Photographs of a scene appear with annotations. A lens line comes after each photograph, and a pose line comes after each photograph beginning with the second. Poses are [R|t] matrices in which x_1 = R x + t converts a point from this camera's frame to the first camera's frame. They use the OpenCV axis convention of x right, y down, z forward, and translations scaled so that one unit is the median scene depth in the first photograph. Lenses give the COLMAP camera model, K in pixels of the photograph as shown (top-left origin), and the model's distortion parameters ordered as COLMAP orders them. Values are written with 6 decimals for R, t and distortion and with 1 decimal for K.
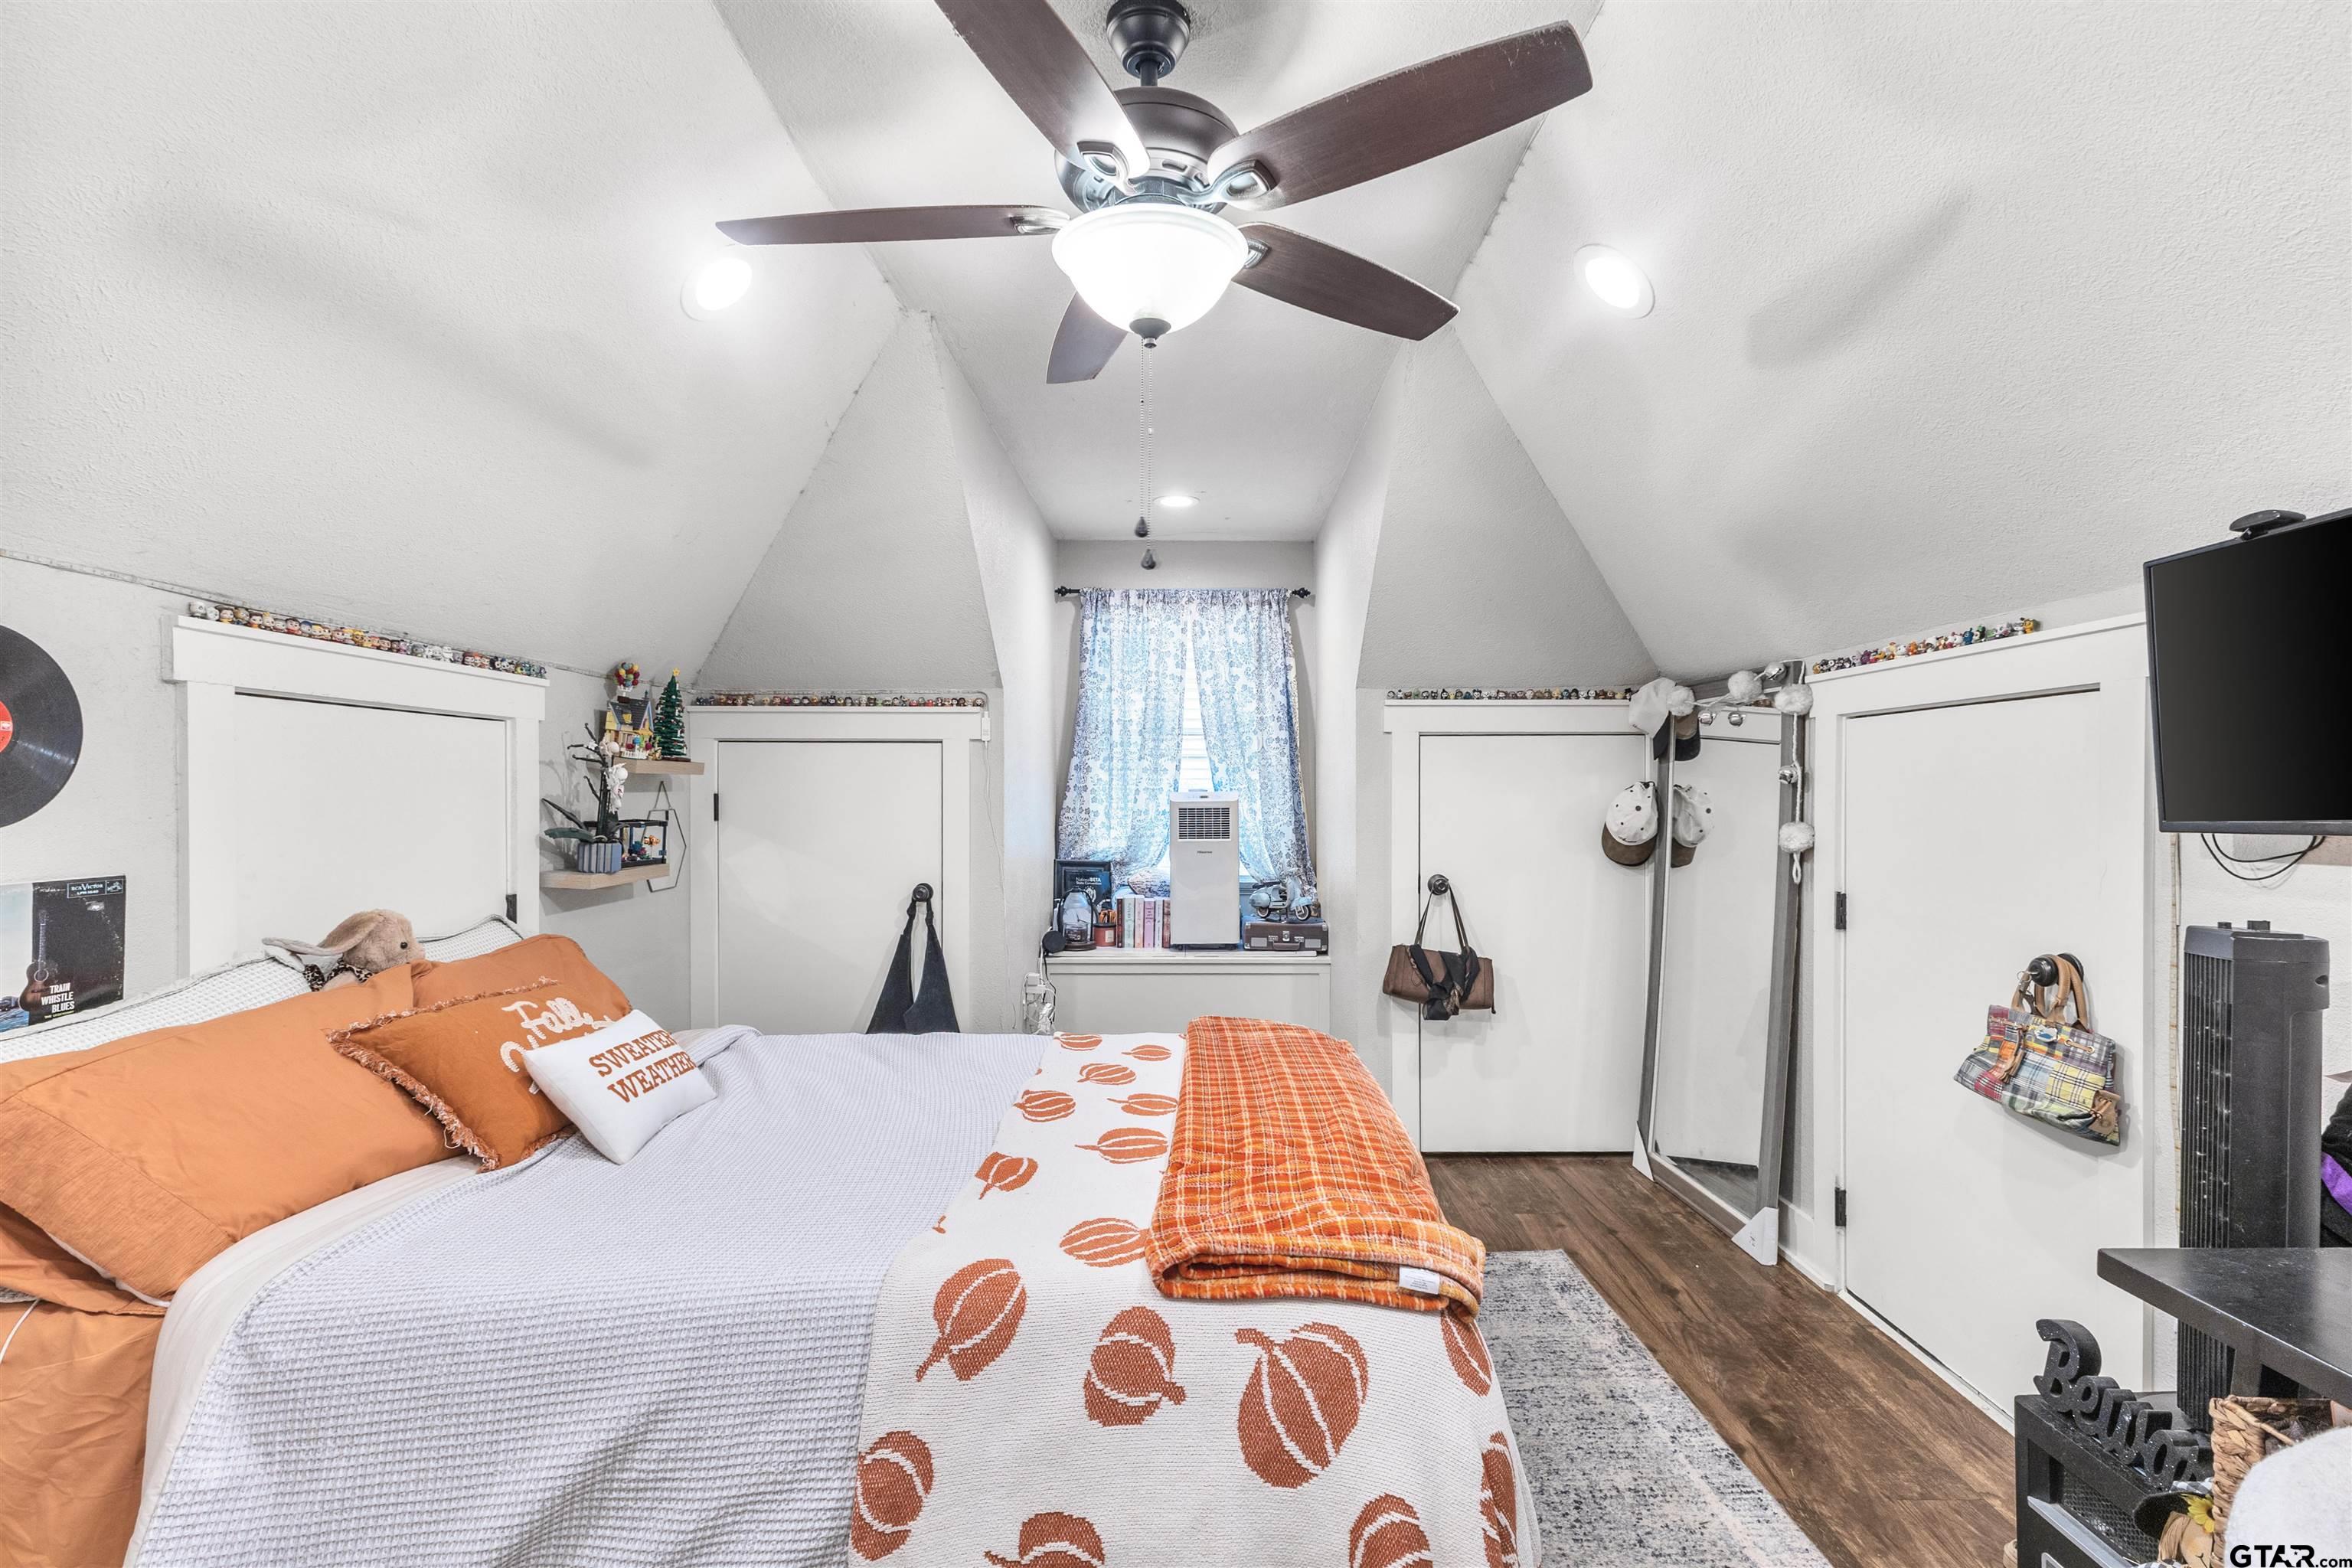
lens RADIAL K [[1017.7, 0, 1176.0], [0, 1017.7, 784.0], [0, 0, 1]] dist [0.000108, 0.000022]
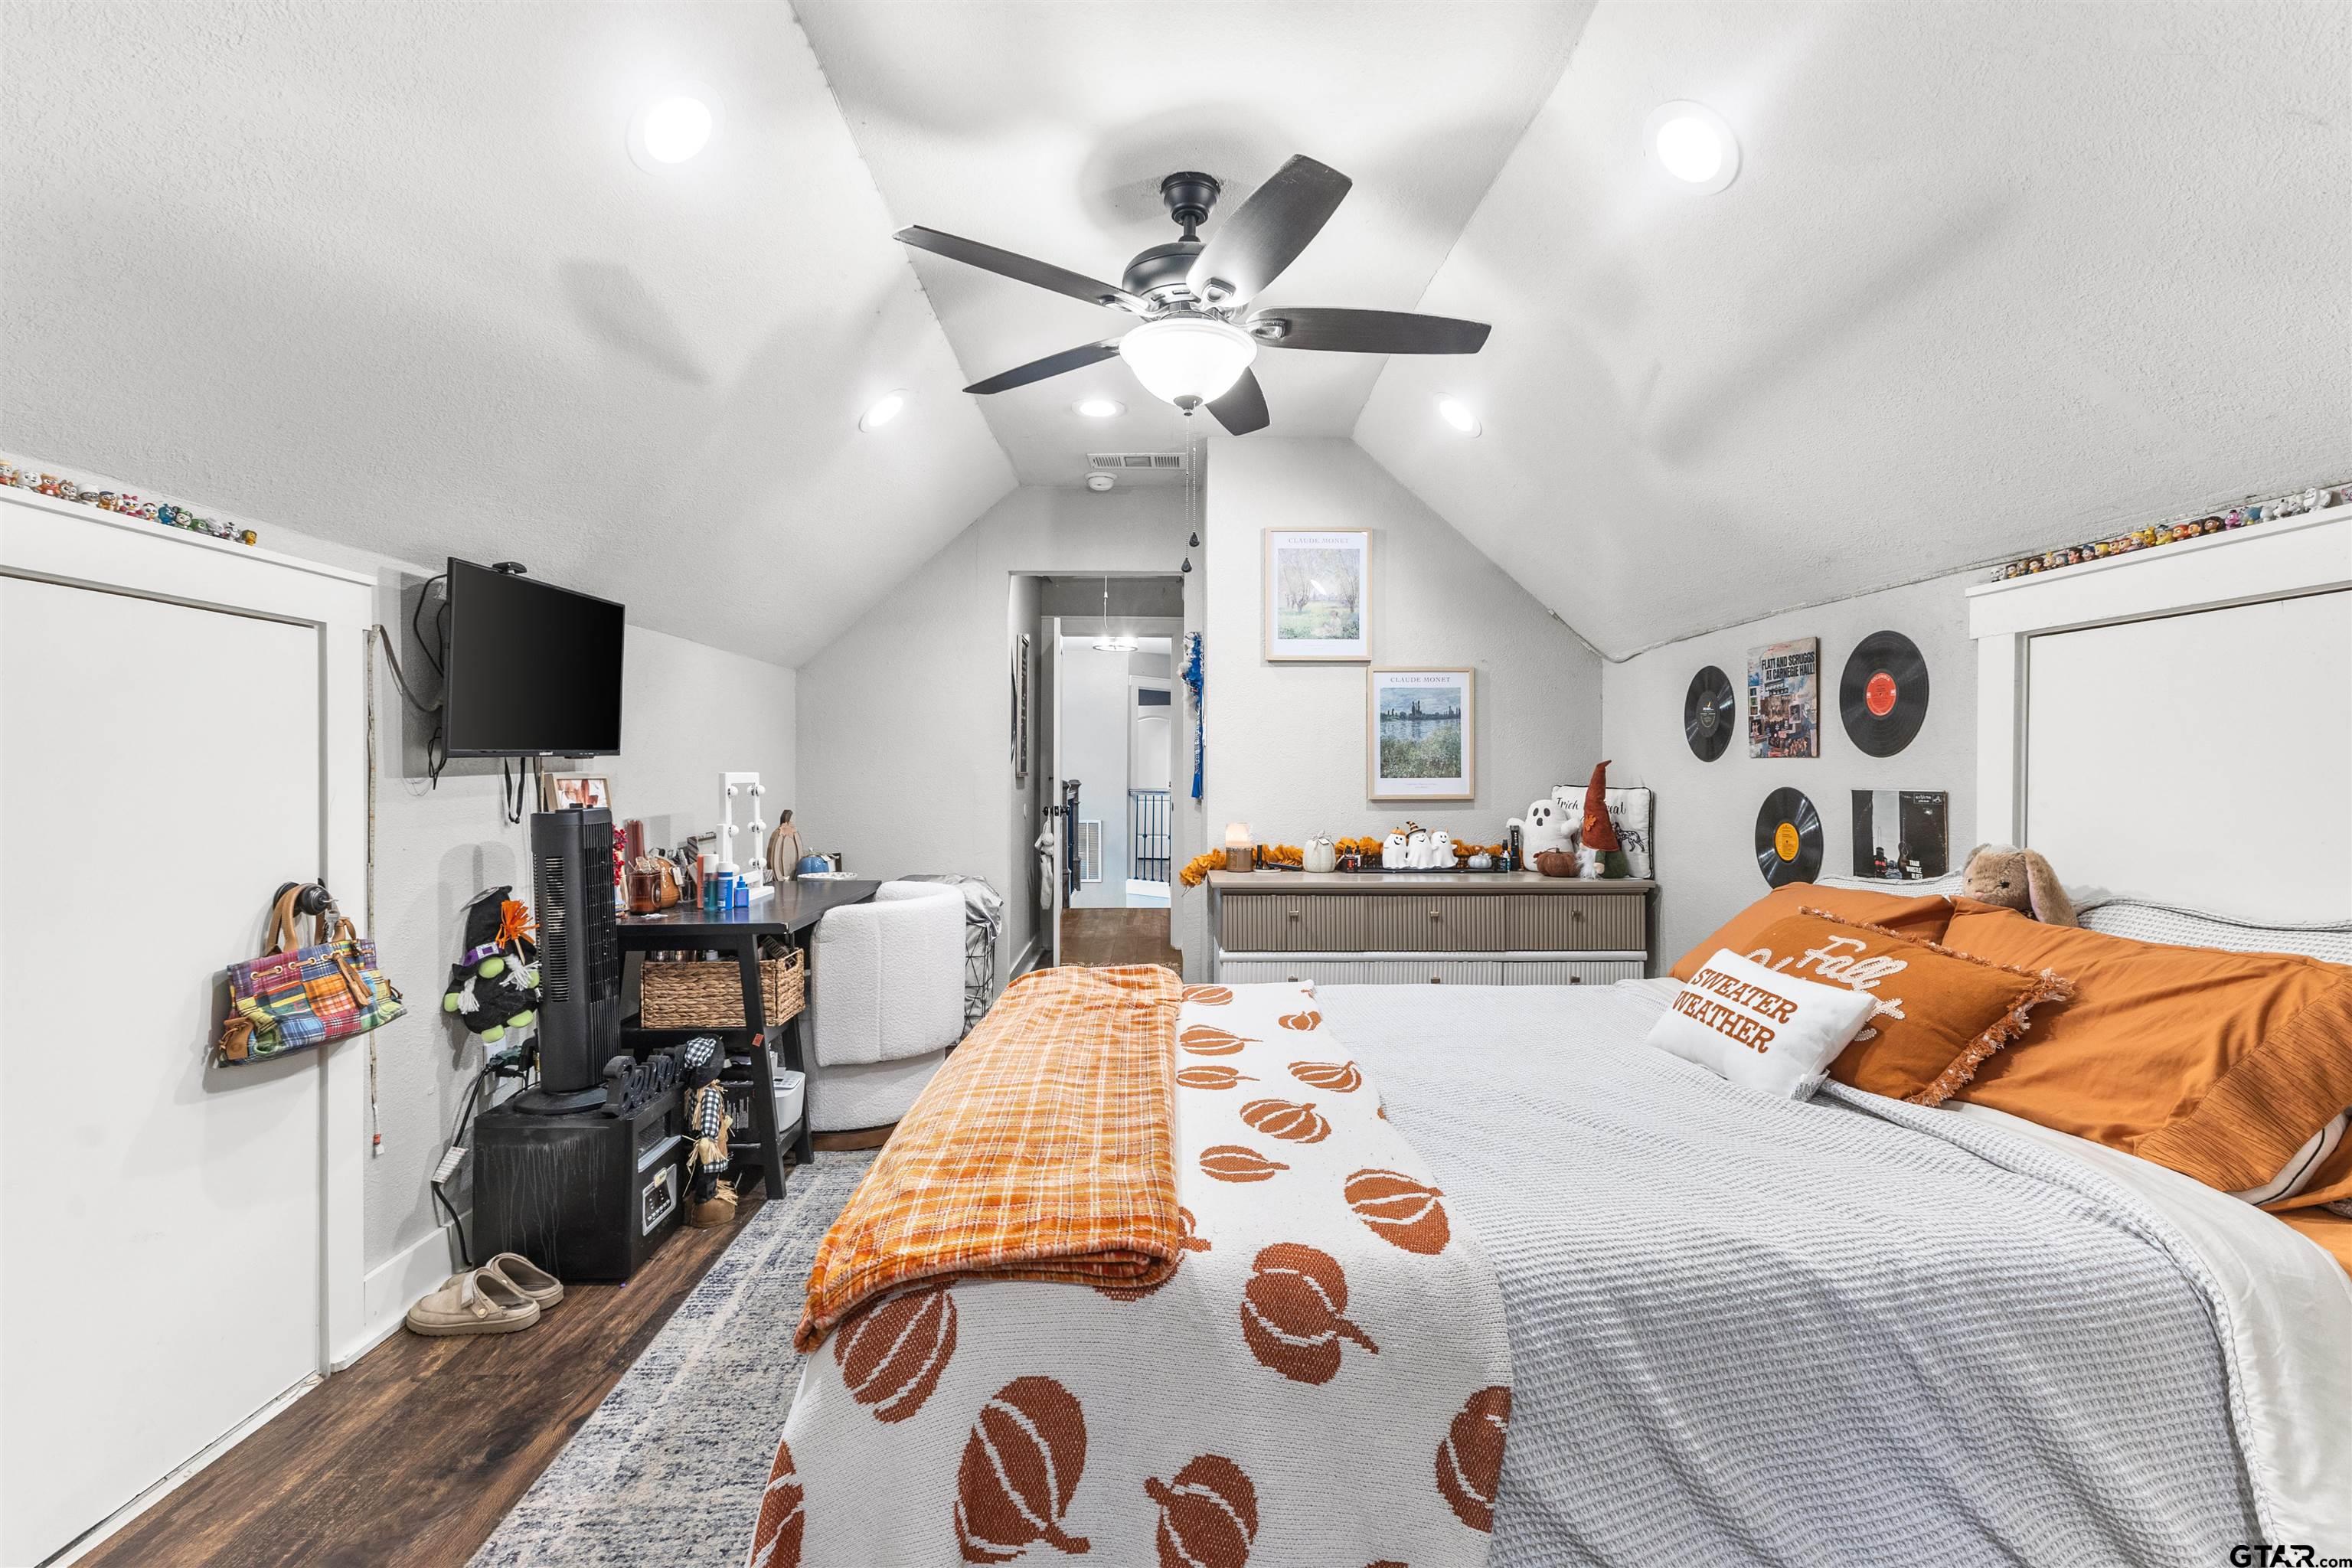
lens RADIAL K [[1008.8, 0, 1176.0], [0, 1008.8, 784.0], [0, 0, 1]] dist [-0.000093, -0.000010]
pose [[-0.999090, -0.001014, -0.042642, 0.040450], [-0.001368, 0.999965, 0.008277, 0.058712], [0.042632, 0.008327, -0.999056, 1.928070]]
